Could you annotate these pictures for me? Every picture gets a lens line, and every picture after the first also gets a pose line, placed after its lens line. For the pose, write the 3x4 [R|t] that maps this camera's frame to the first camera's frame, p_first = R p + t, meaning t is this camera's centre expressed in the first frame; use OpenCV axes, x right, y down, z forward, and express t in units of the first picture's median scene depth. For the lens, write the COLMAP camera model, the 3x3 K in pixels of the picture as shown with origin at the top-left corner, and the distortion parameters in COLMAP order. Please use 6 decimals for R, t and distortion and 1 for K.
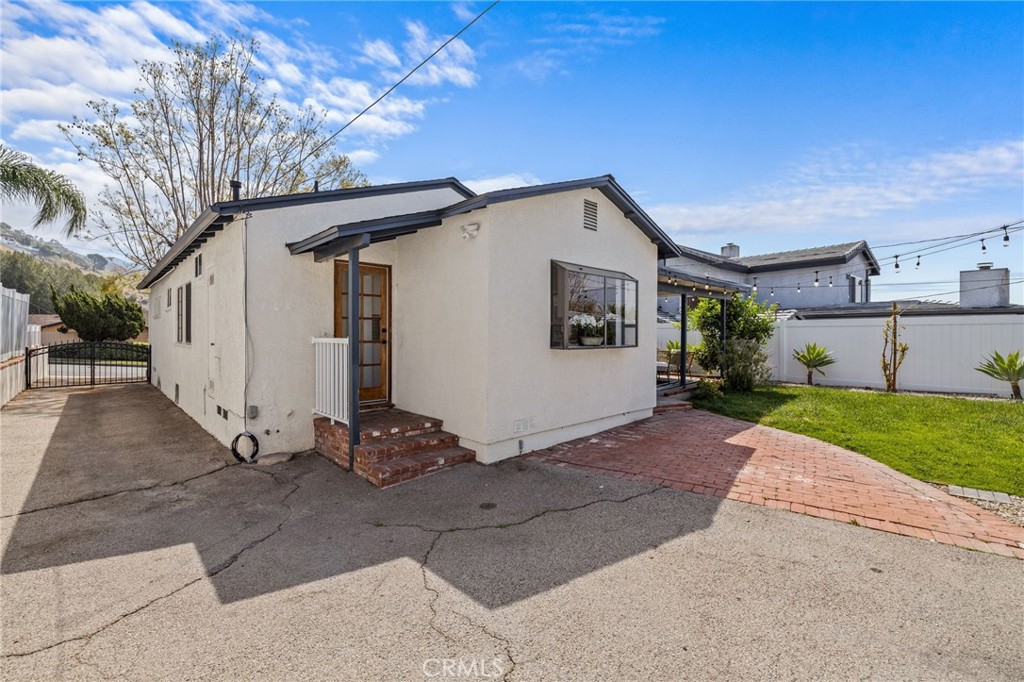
lens RADIAL K [[432.6, 0, 508.4], [0, 432.6, 334.4], [0, 0, 1]] dist [0.001325, 0.000373]
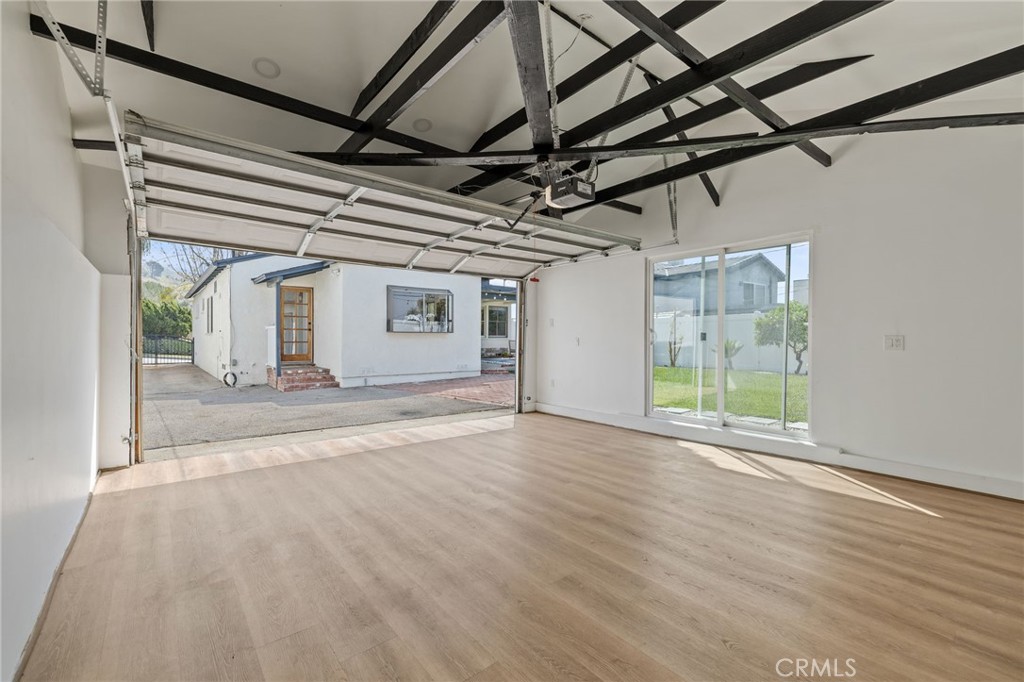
lens RADIAL K [[440.8, 0, 512.0], [0, 440.8, 341.0], [0, 0, 1]] dist [-0.000649, -0.000112]
pose [[0.996954, 0.001889, -0.077969, 0.697180], [-0.001303, 0.999971, 0.007566, 0.049456], [0.077981, -0.007442, 0.996927, -0.768278]]
